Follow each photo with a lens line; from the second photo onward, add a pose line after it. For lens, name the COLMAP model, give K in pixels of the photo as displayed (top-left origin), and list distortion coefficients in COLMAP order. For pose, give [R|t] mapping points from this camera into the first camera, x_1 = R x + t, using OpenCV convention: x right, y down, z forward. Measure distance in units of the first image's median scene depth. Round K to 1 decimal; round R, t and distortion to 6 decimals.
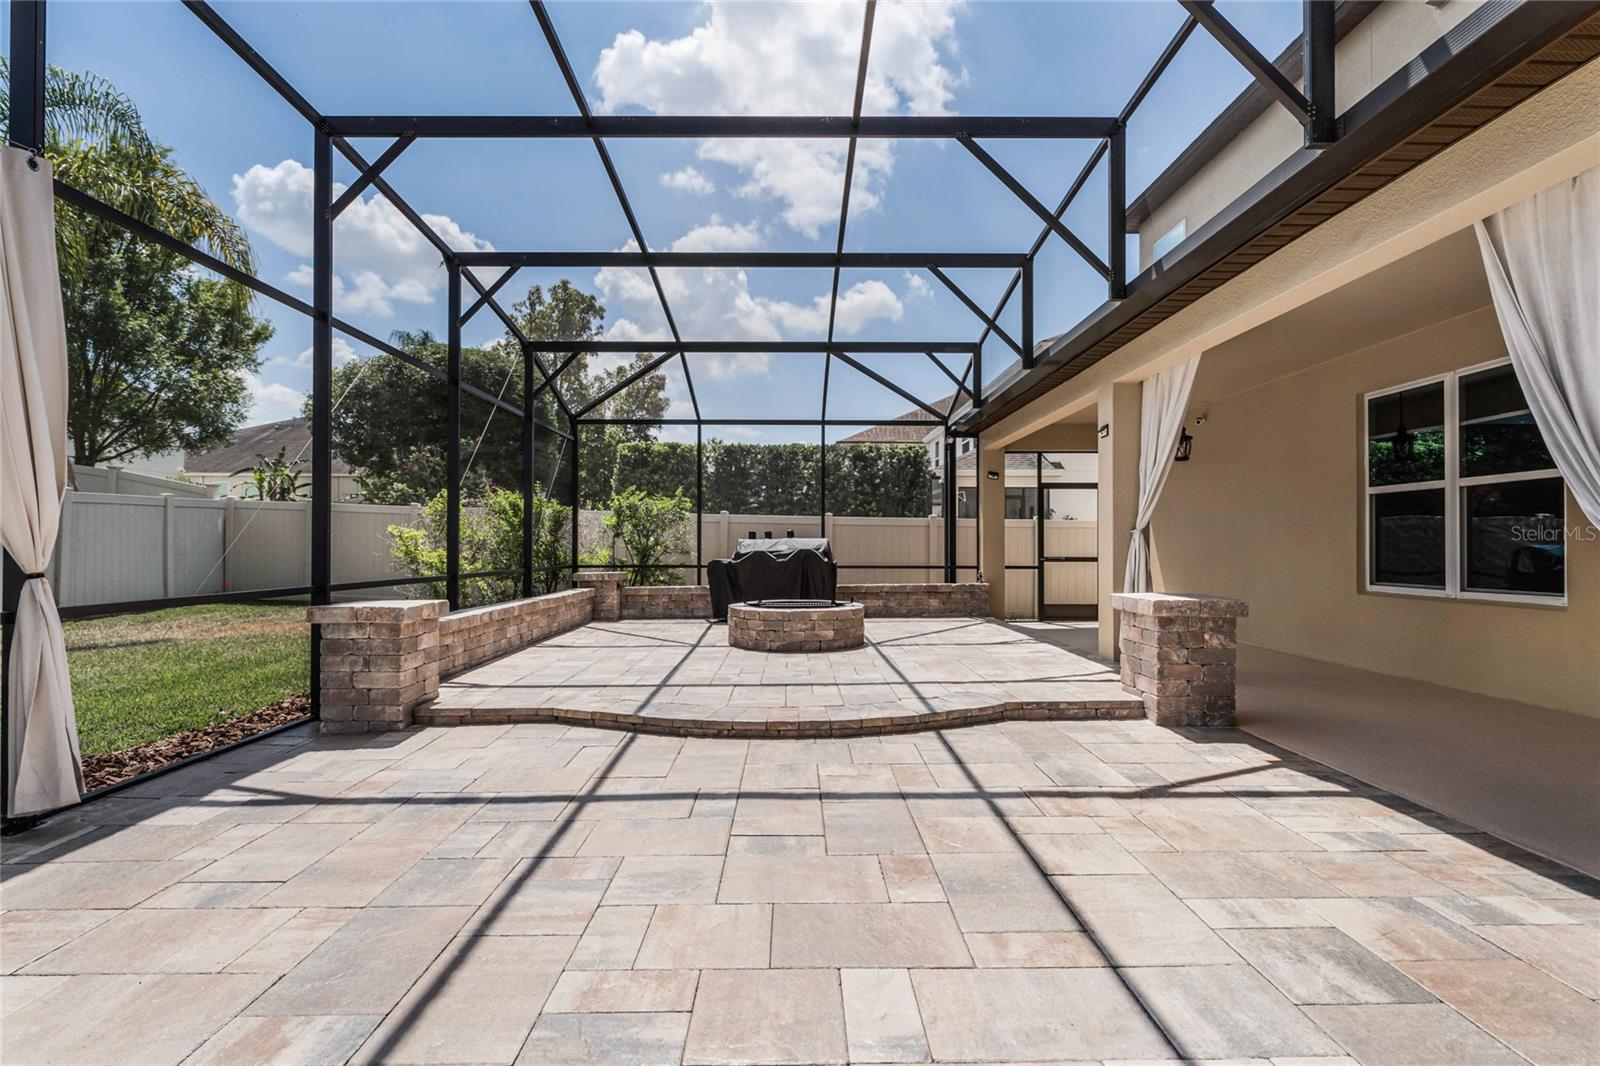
lens RADIAL K [[764.5, 0, 802.5], [0, 764.5, 538.4], [0, 0, 1]] dist [-0.002589, -0.000001]
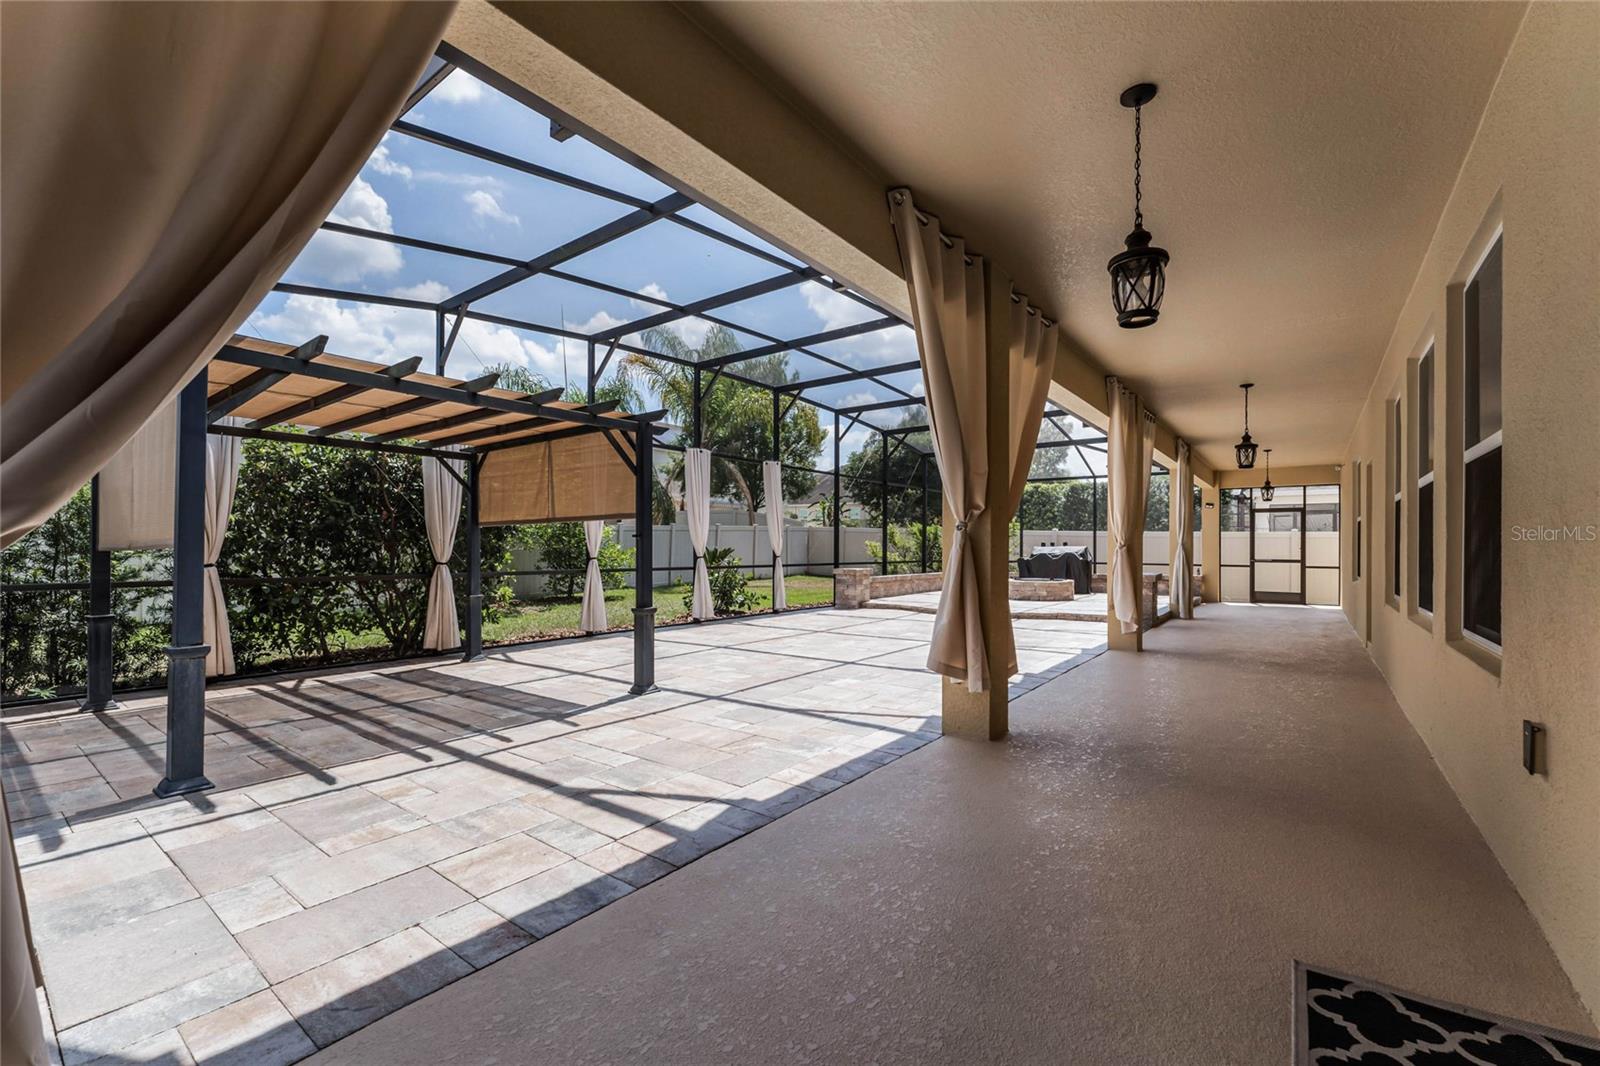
lens RADIAL K [[660.9, 0, 805.3], [0, 660.9, 546.3], [0, 0, 1]] dist [0.001970, 0.000049]
pose [[0.797948, 0.002214, -0.602722, 0.413631], [0.001643, 0.999982, 0.005847, -0.009751], [0.602723, -0.005656, 0.797930, -0.568000]]
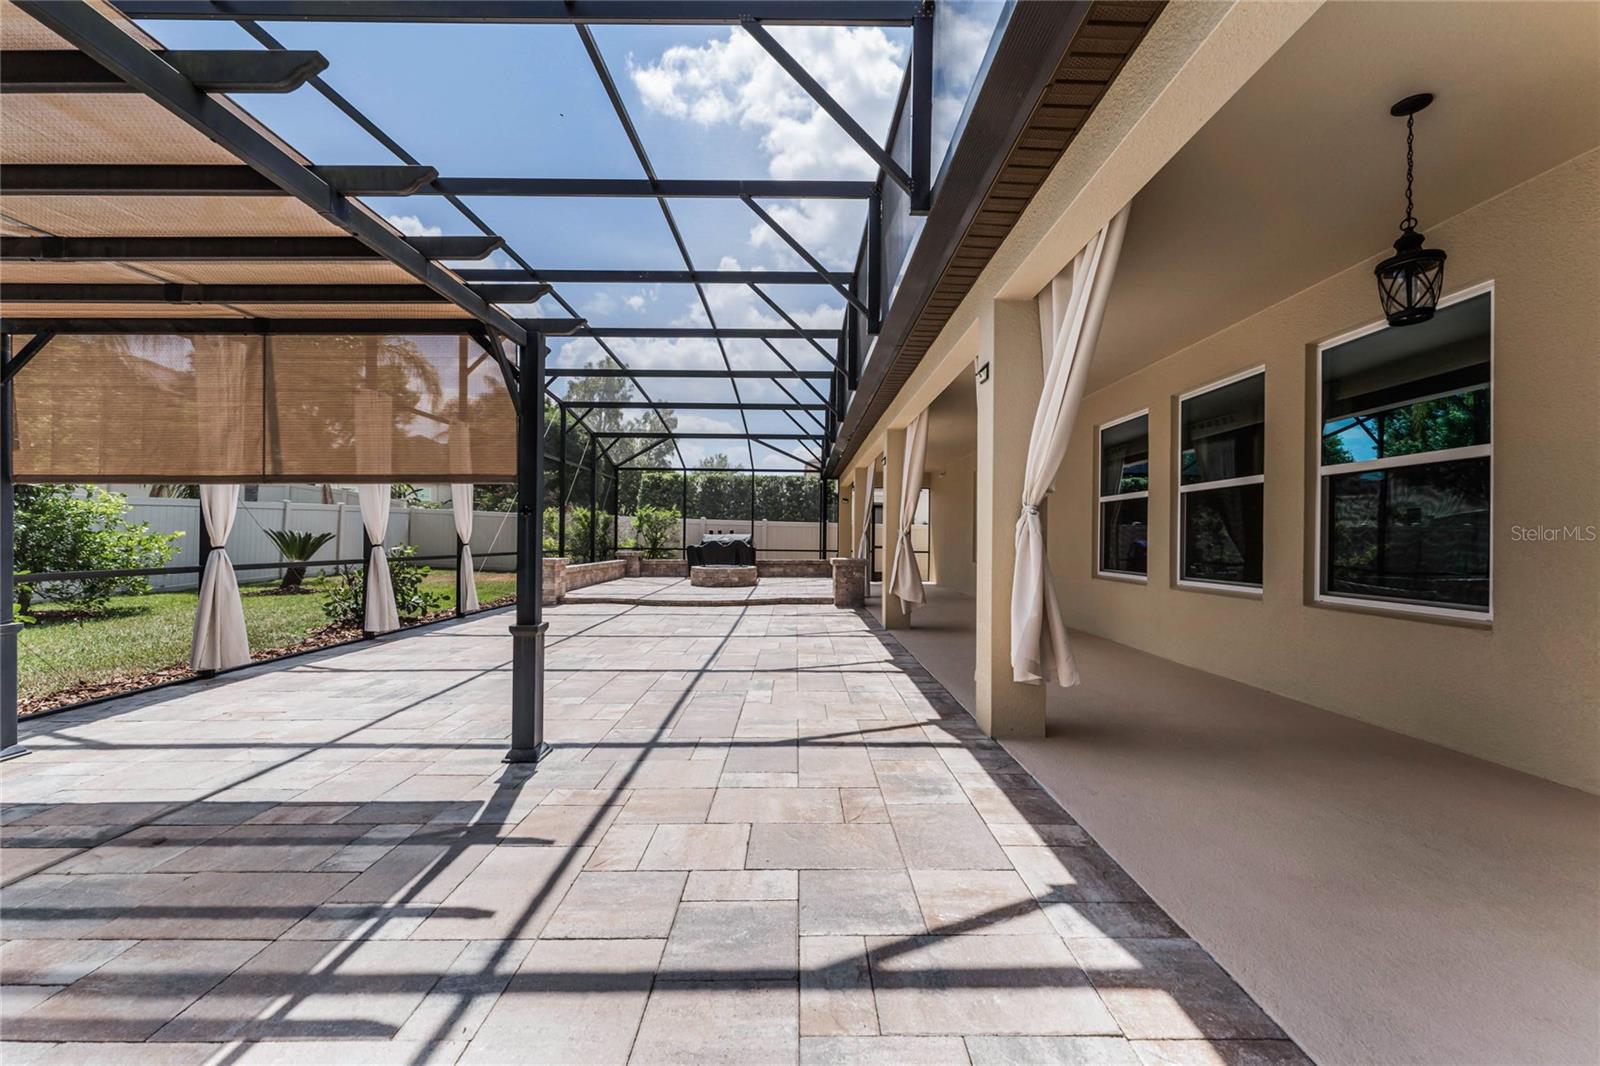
lens RADIAL K [[643.0, 0, 800.0], [0, 643.0, 533.0], [0, 0, 1]] dist [0.001557, 0.000067]
pose [[0.999949, 0.009938, -0.001686, 0.148779], [-0.009936, 0.999950, 0.000986, -0.005938], [0.001695, -0.000969, 0.999998, -0.552179]]
